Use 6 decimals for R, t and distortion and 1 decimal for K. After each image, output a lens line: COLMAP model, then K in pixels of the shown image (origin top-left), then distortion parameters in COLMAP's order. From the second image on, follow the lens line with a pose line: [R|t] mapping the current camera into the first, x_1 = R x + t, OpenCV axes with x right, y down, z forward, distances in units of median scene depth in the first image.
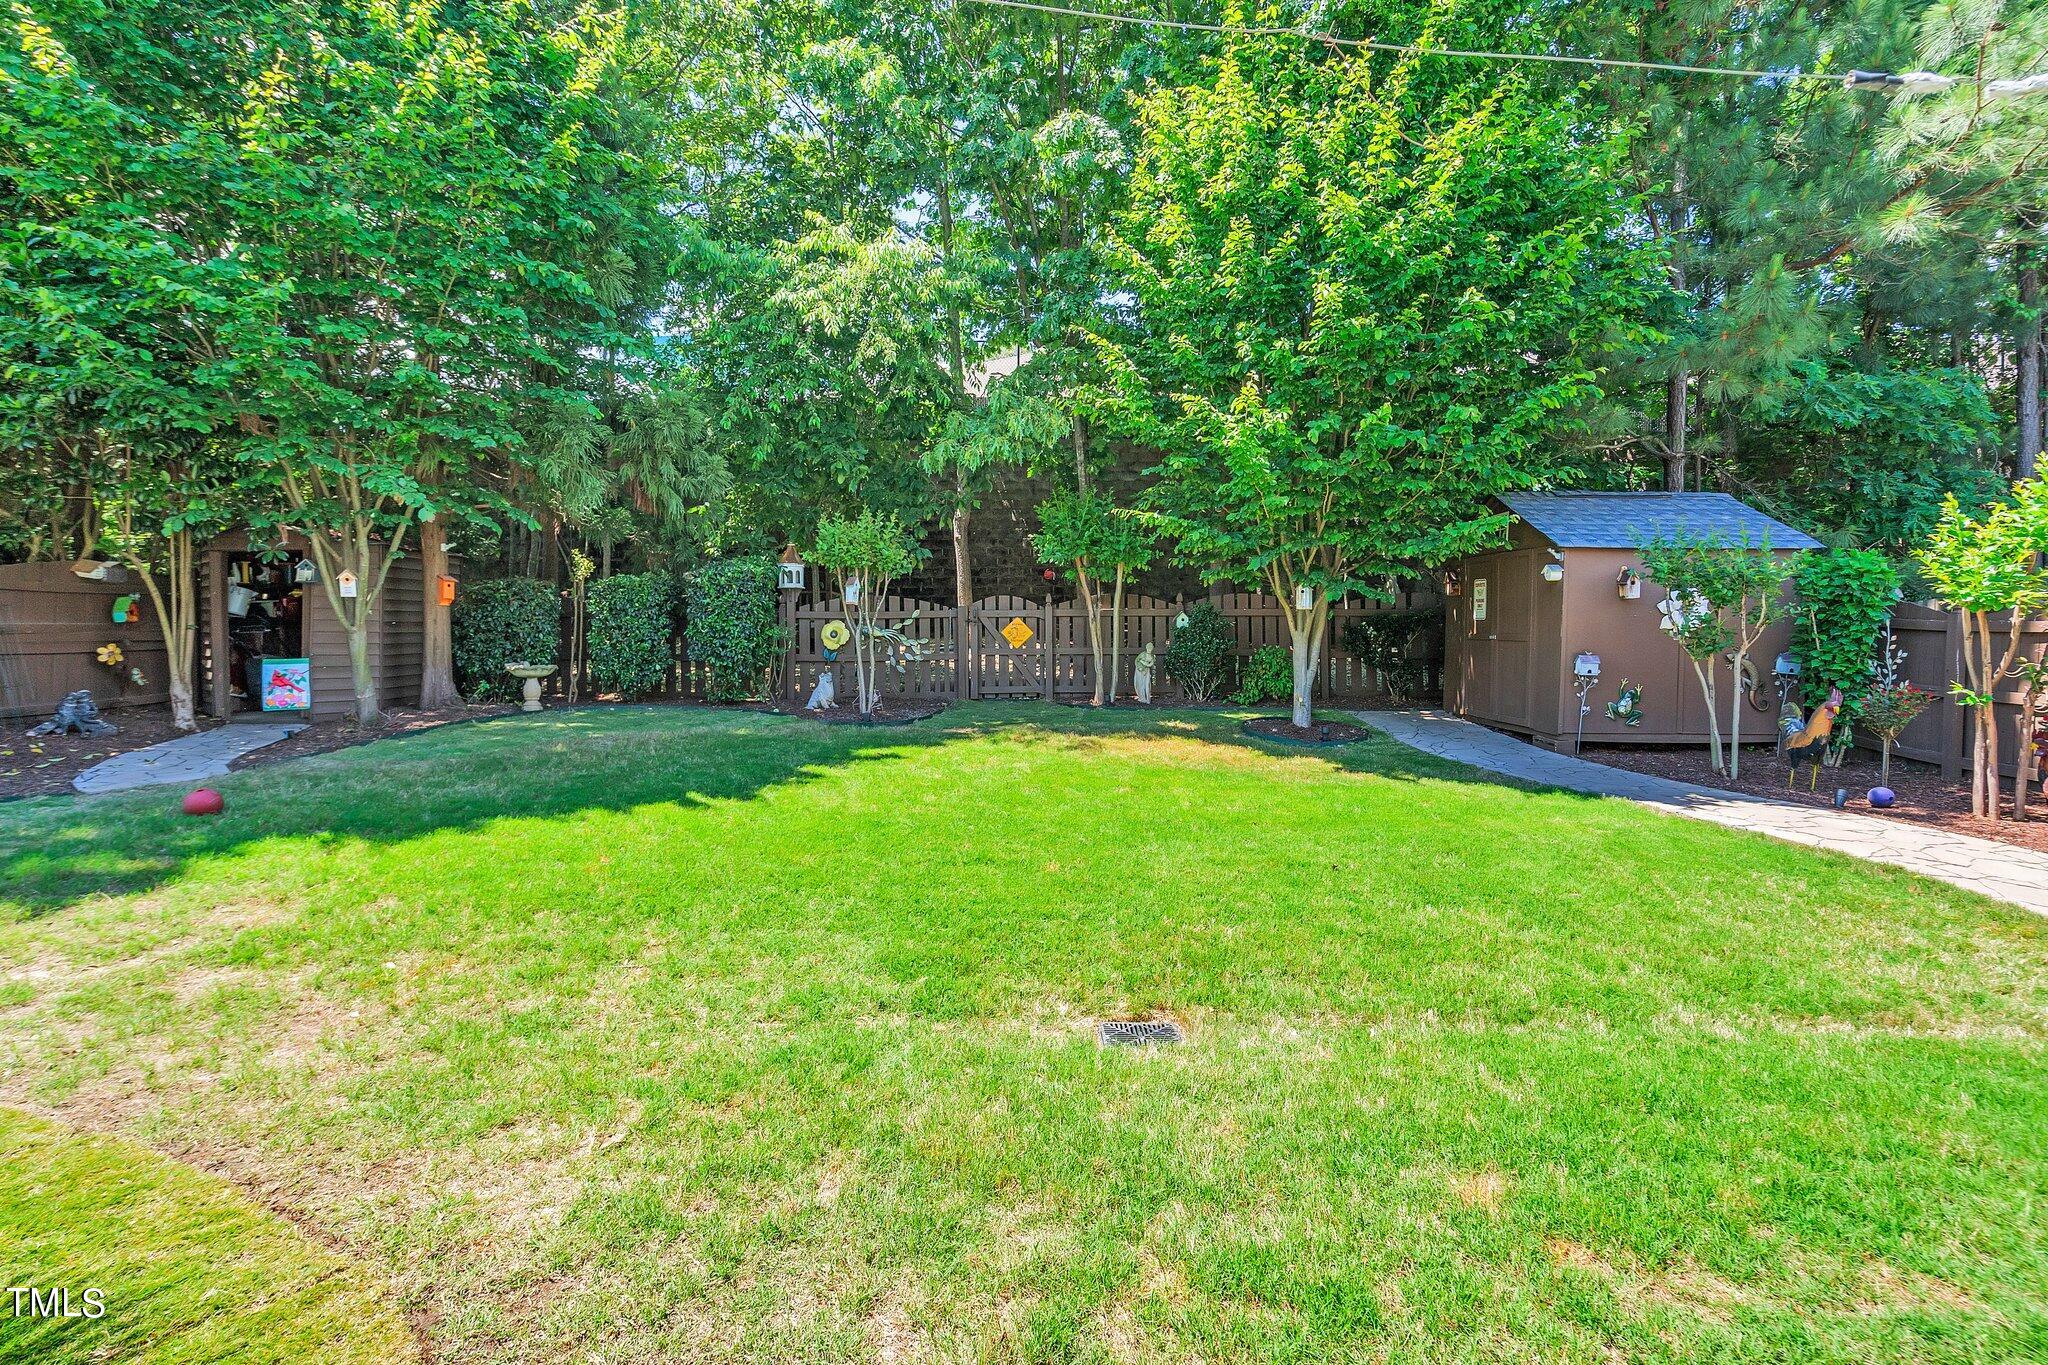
lens RADIAL K [[951.7, 0, 1026.1], [0, 951.7, 674.3], [0, 0, 1]] dist [-0.003052, -0.000152]
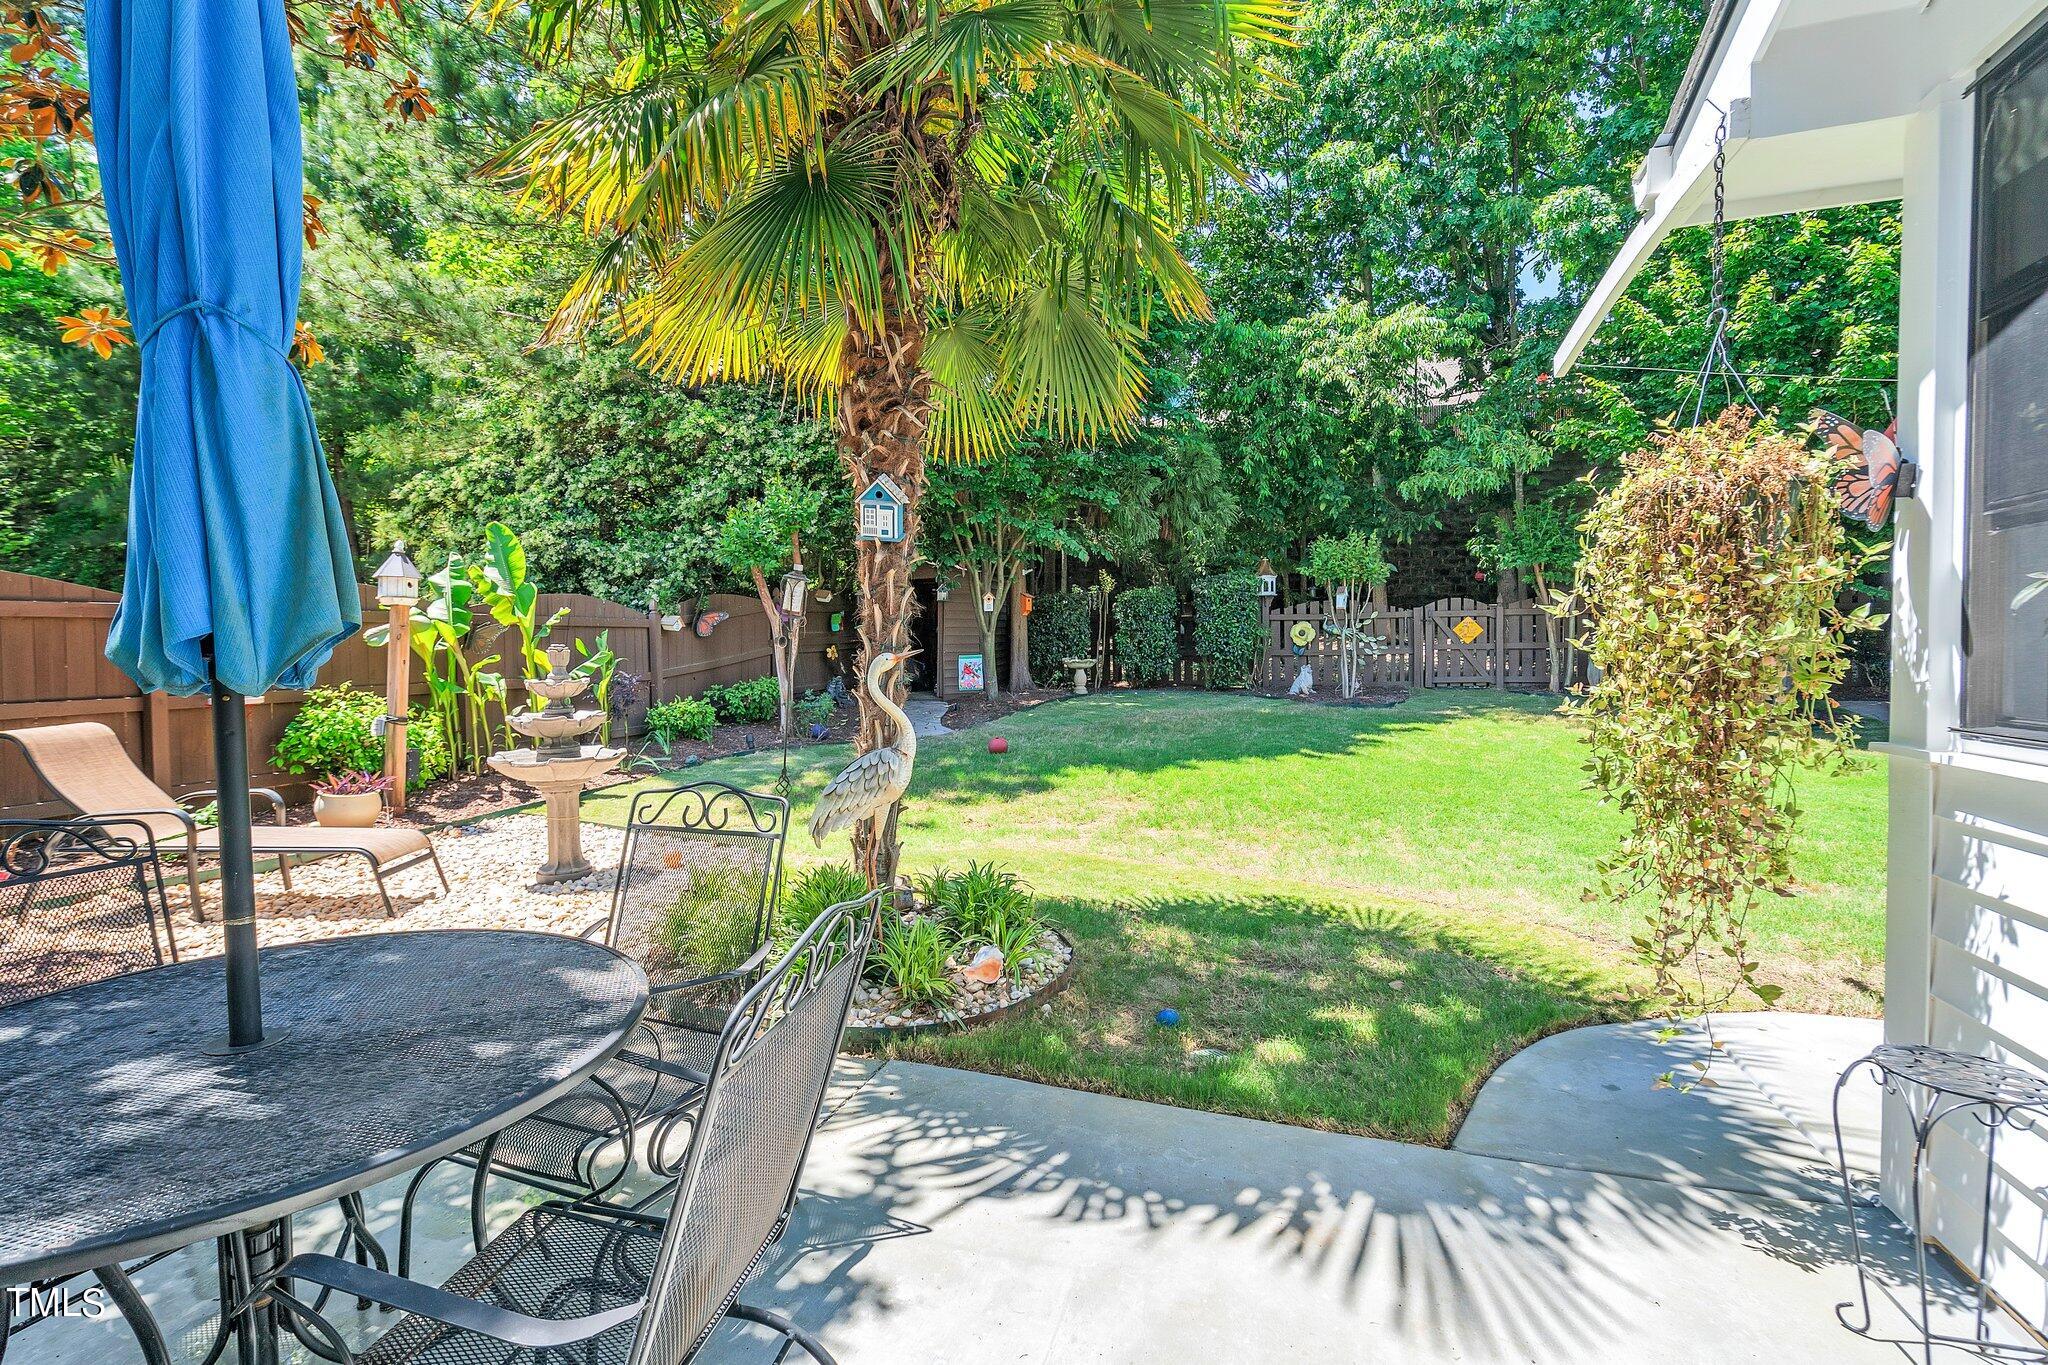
lens RADIAL K [[934.9, 0, 1029.4], [0, 934.9, 686.7], [0, 0, 1]] dist [-0.001657, 0.001474]
pose [[0.953379, 0.005538, -0.301726, -0.198842], [0.000048, 0.999829, 0.018504, 0.004304], [0.301777, -0.017656, 0.953215, -0.265656]]
